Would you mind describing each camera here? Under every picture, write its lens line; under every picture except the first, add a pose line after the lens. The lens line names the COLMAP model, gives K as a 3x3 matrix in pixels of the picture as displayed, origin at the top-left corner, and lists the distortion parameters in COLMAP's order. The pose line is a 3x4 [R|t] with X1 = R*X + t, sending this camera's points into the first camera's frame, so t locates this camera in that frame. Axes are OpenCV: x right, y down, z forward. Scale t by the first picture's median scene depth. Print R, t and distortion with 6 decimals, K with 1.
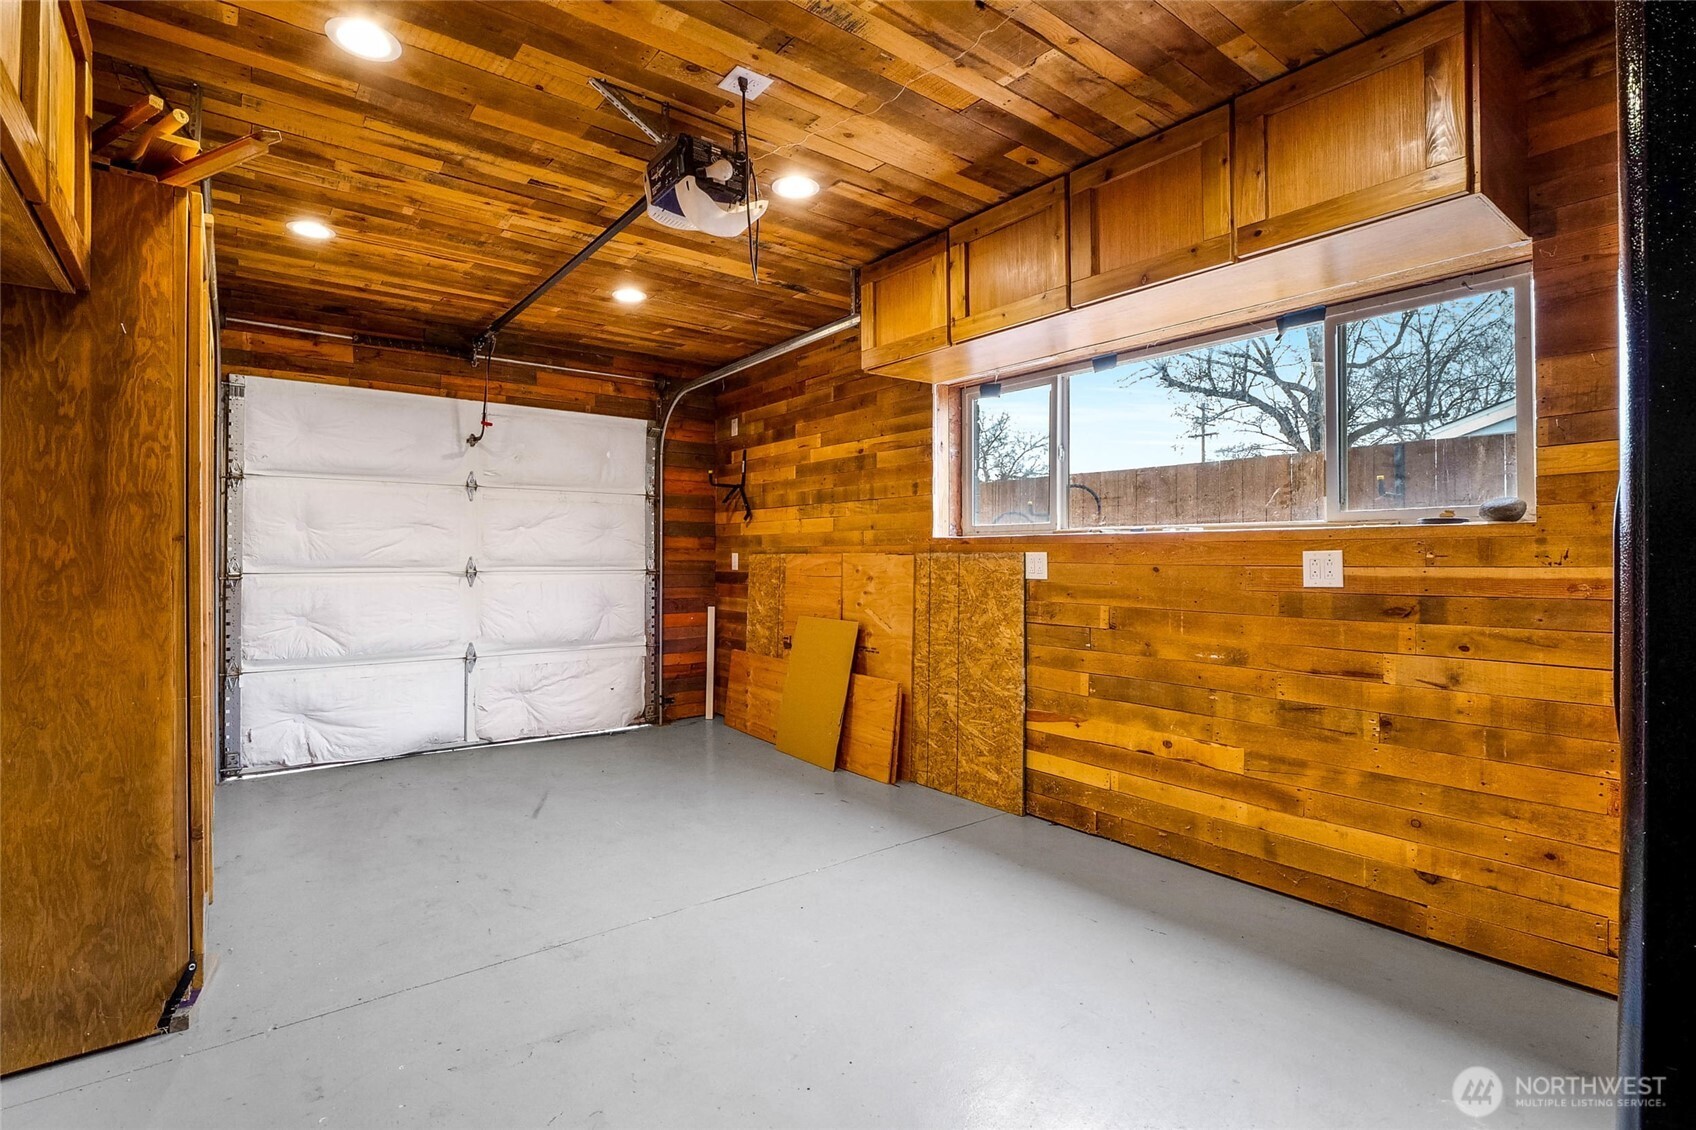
lens RADIAL K [[794.3, 0, 848.3], [0, 794.3, 563.8], [0, 0, 1]] dist [-0.017505, -0.000322]
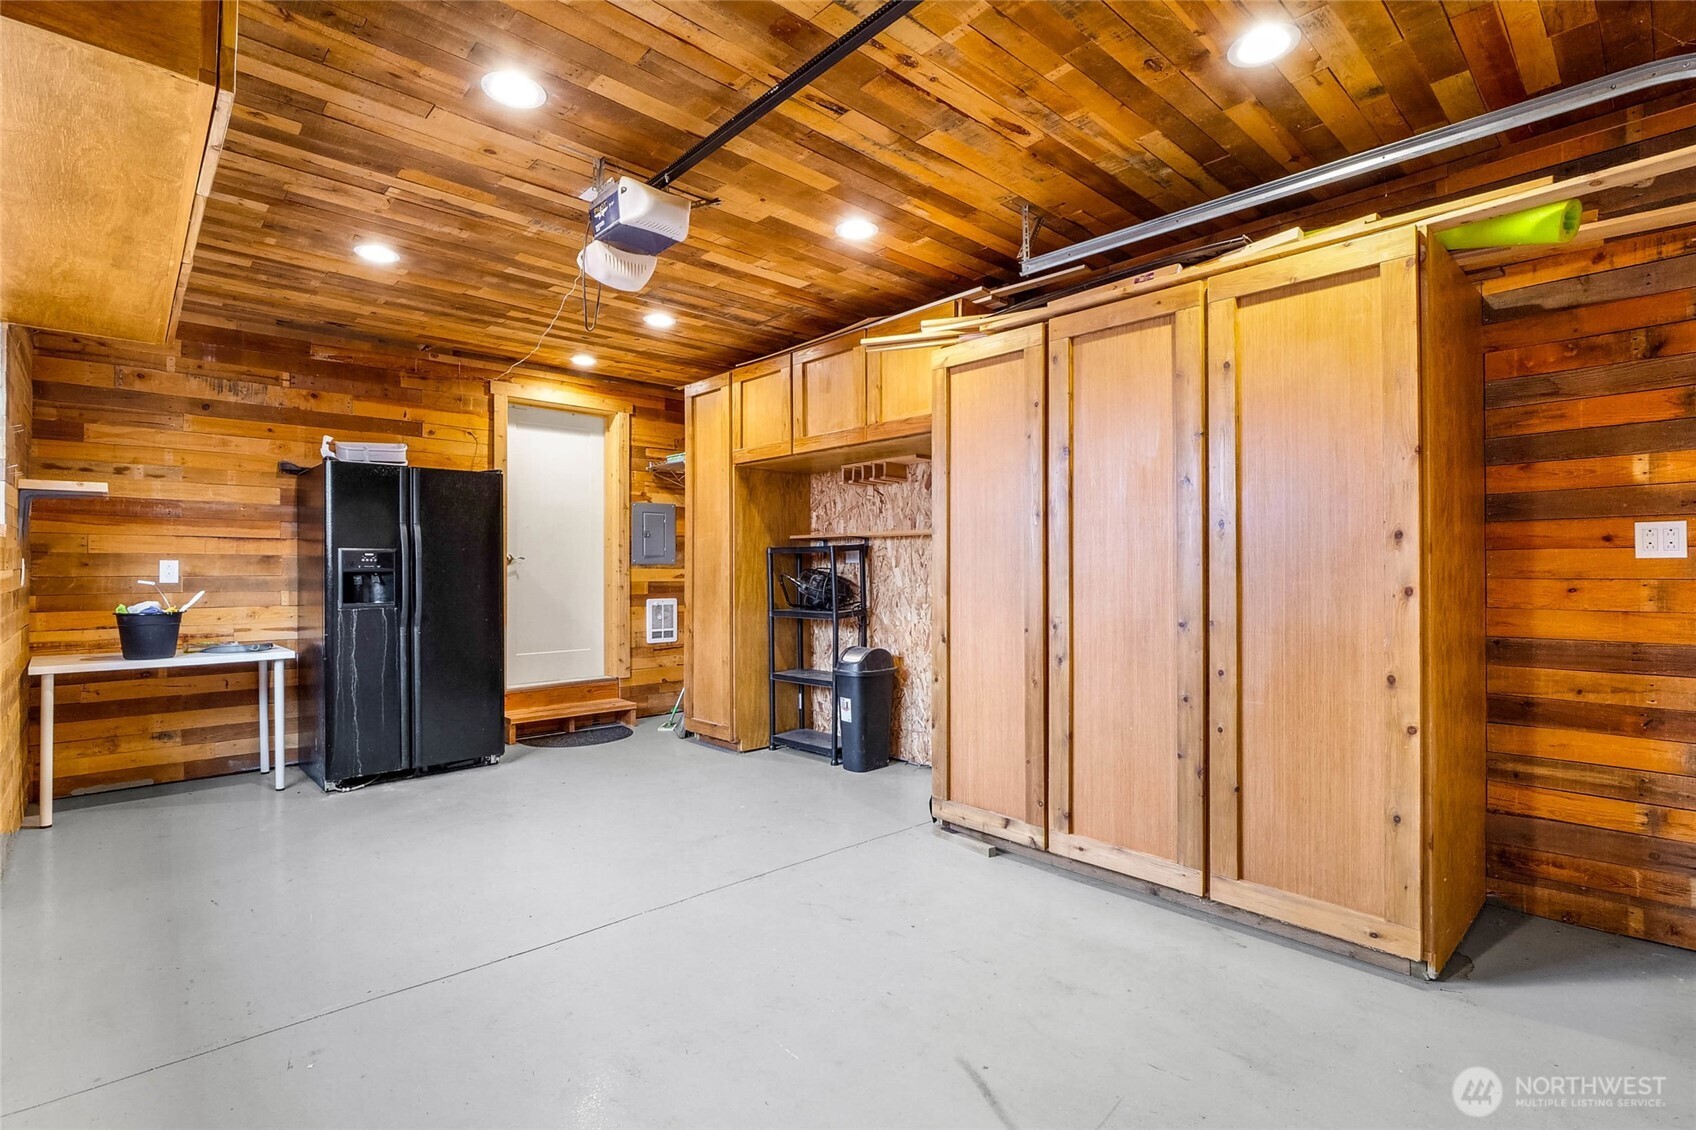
lens RADIAL K [[794.3, 0, 846.3], [0, 794.3, 570.1], [0, 0, 1]] dist [-0.017505, -0.000322]
pose [[-0.996560, 0.001870, -0.082853, -0.343207], [0.002360, 0.999980, -0.005813, 0.001454], [0.082841, -0.005988, -0.996545, 1.876529]]
